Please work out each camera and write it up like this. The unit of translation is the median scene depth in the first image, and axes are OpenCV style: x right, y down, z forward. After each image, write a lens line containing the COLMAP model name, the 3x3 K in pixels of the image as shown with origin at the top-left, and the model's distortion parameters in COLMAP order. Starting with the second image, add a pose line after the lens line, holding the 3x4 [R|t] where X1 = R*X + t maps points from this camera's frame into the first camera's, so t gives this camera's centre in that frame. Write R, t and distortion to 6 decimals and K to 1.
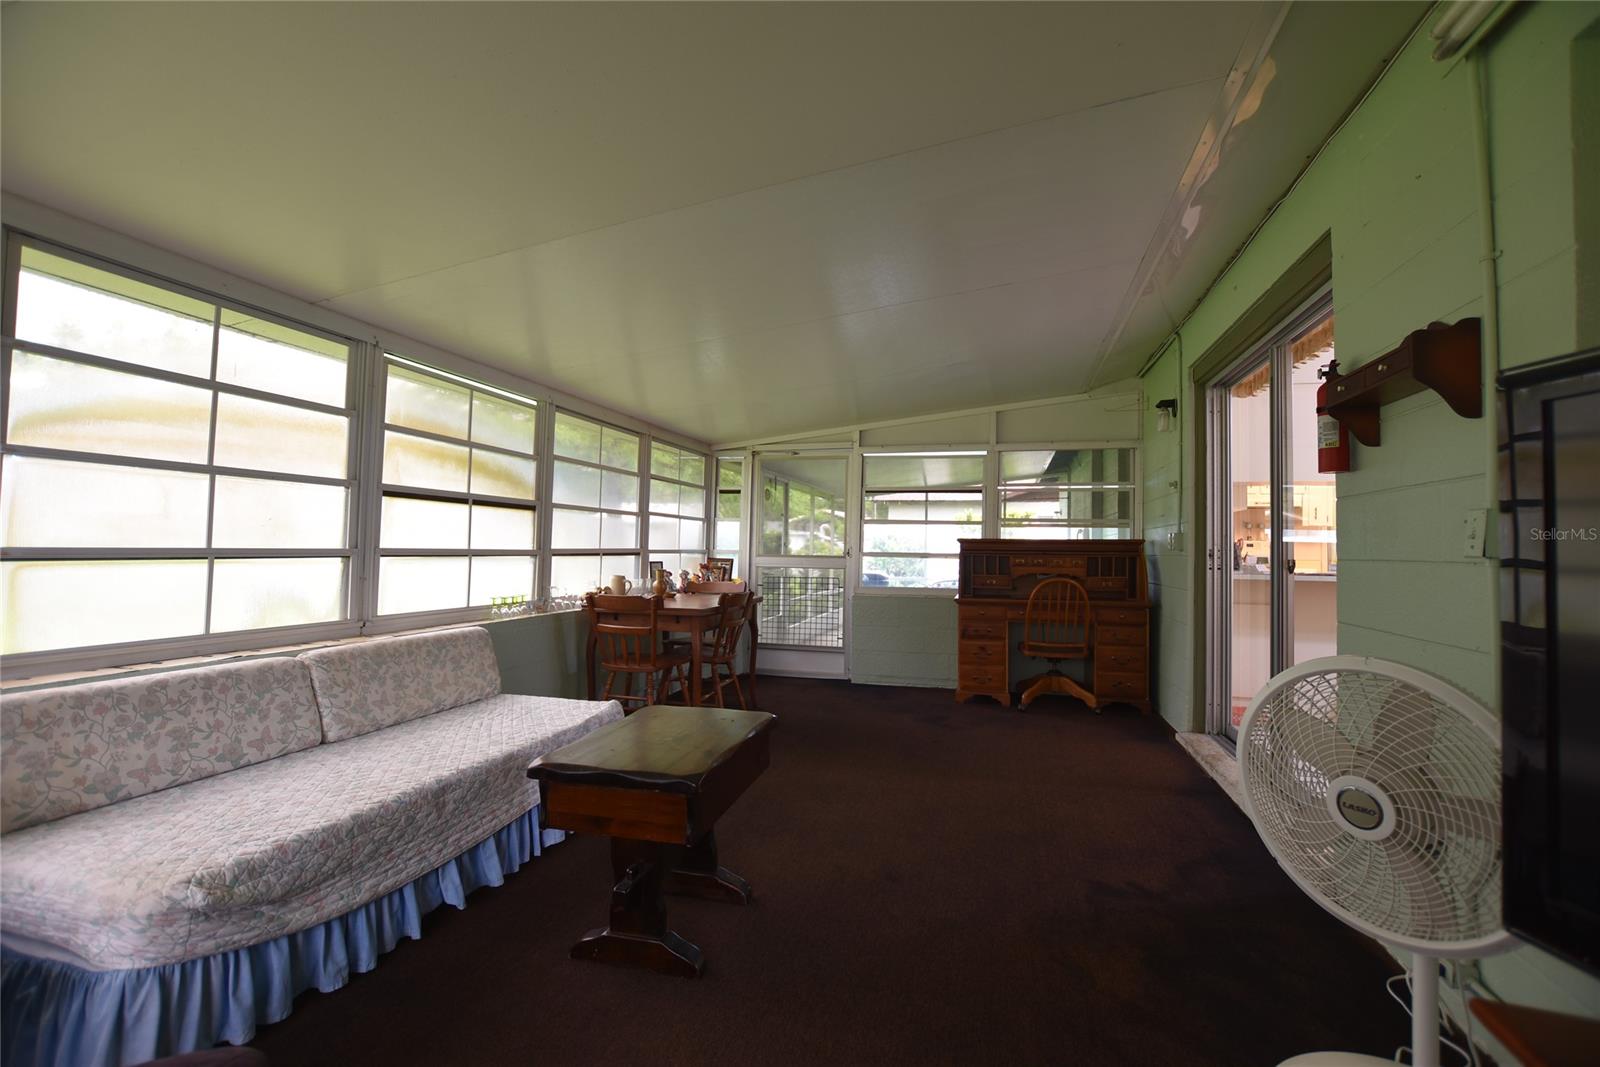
lens RADIAL K [[705.2, 0, 806.8], [0, 705.2, 523.9], [0, 0, 1]] dist [-0.030502, 0.004538]
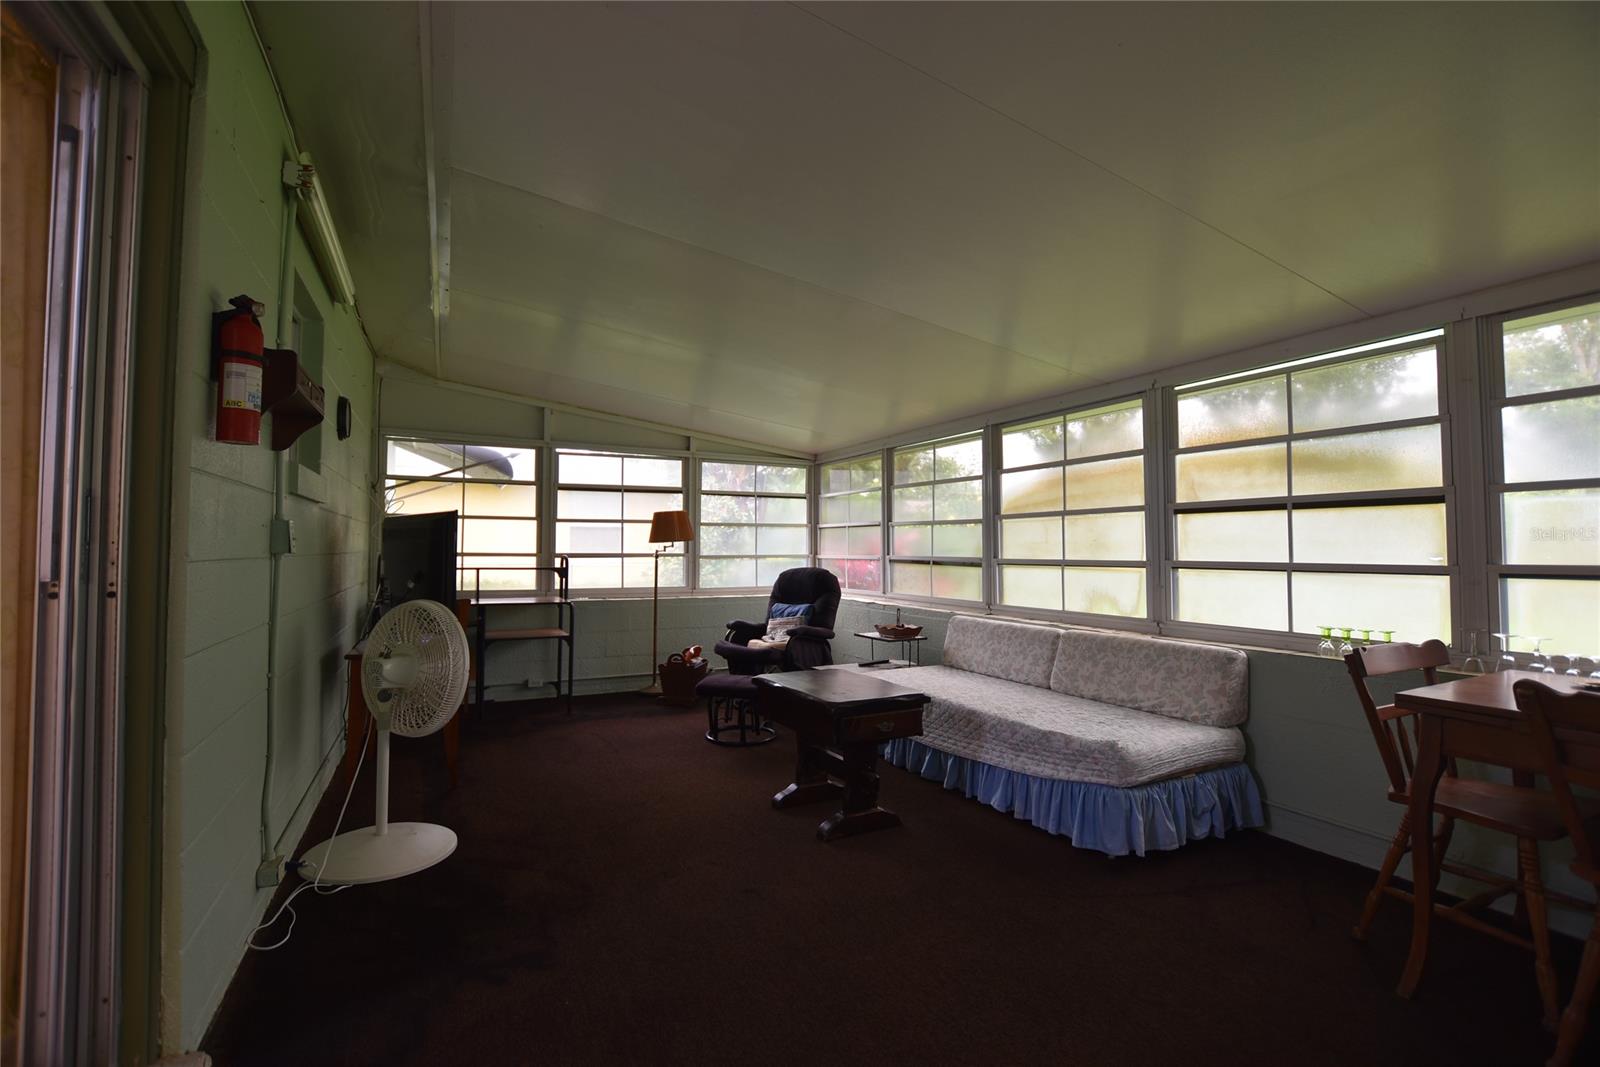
lens RADIAL K [[705.2, 0, 806.8], [0, 705.2, 533.0], [0, 0, 1]] dist [-0.030502, 0.004538]
pose [[-0.731068, -0.034760, -0.681419, 0.592063], [0.009341, 0.998098, -0.060936, 0.053267], [0.682241, -0.050913, -0.729353, 1.416186]]
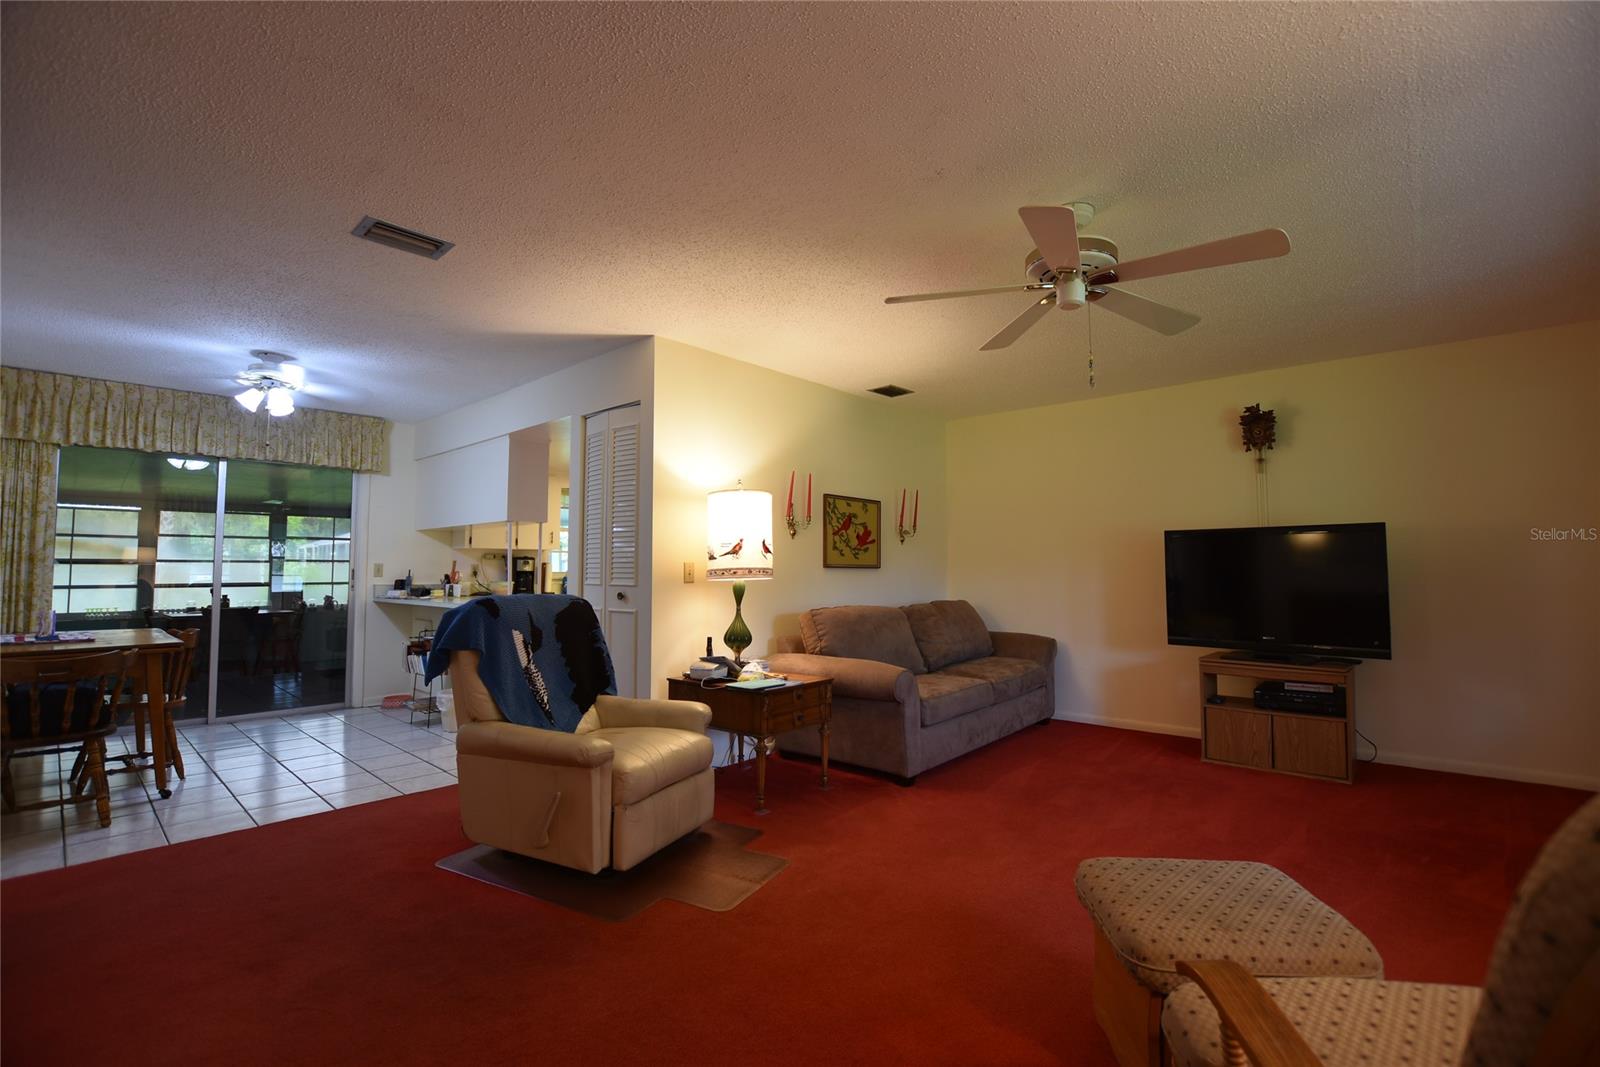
lens RADIAL K [[705.2, 0, 805.3], [0, 705.2, 526.3], [0, 0, 1]] dist [-0.030502, 0.004538]
pose [[0.894301, -0.046798, -0.445011, 2.825157], [0.030457, 0.998576, -0.043805, 0.020020], [0.446428, 0.025621, 0.894453, 0.166341]]
